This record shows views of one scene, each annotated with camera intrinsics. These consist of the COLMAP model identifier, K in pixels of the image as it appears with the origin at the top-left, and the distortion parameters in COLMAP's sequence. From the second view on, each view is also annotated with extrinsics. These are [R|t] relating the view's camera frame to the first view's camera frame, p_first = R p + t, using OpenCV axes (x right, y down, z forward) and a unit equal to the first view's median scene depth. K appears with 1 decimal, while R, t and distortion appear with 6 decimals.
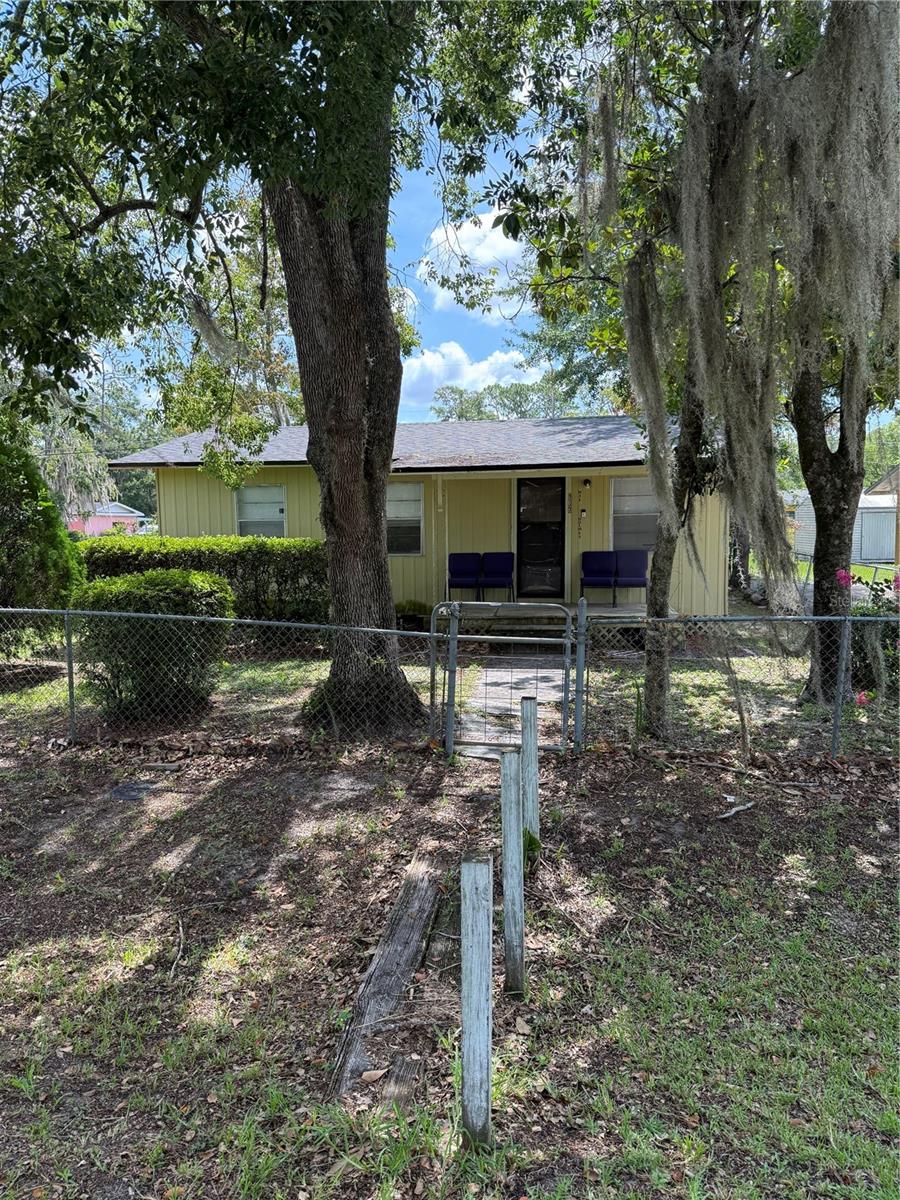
lens RADIAL K [[880.9, 0, 446.7], [0, 880.9, 605.8], [0, 0, 1]] dist [0.150100, -0.294719]
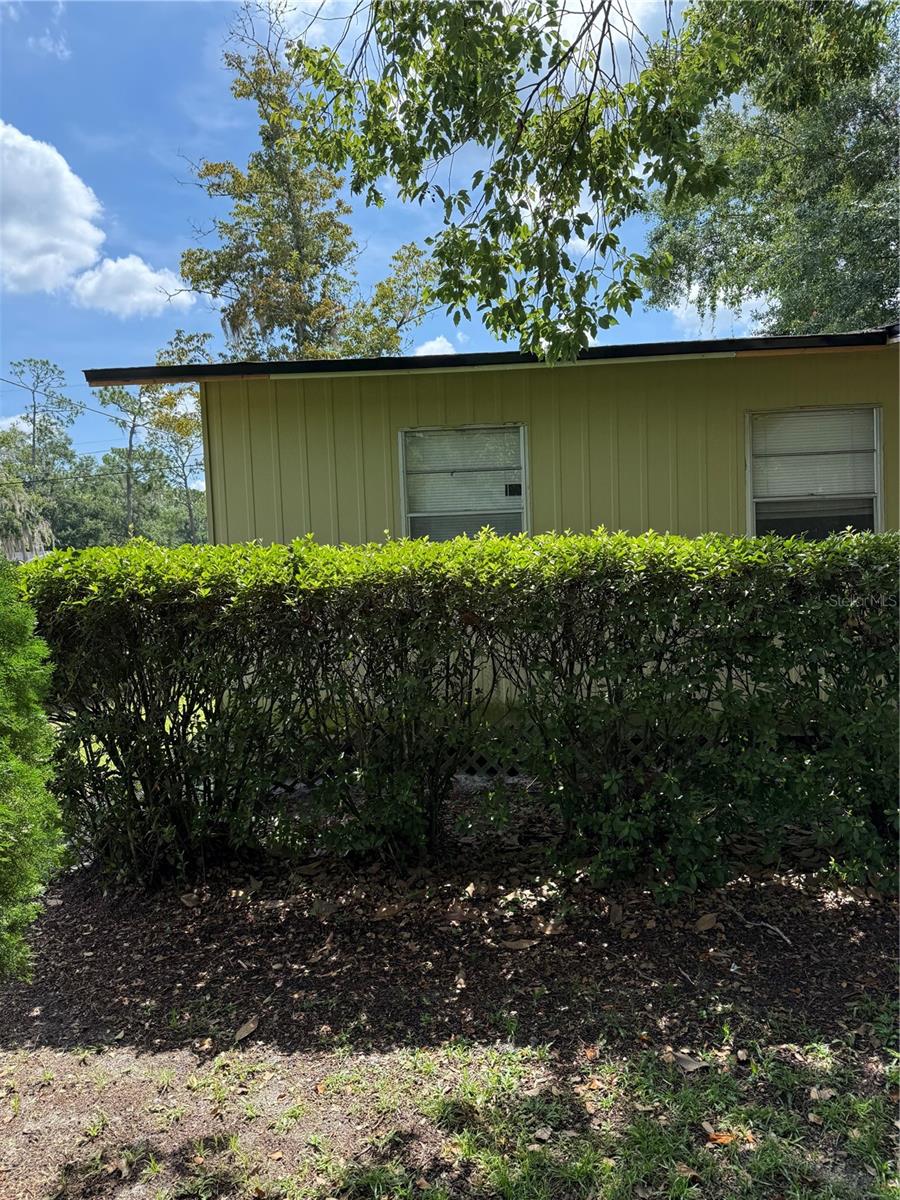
lens RADIAL K [[880.9, 0, 446.7], [0, 880.9, 605.8], [0, 0, 1]] dist [0.150100, -0.294719]
pose [[0.997305, -0.023720, 0.069430, -0.085606], [0.027851, 0.997861, -0.059149, -0.010509], [-0.067878, 0.060923, 0.995832, 0.207795]]
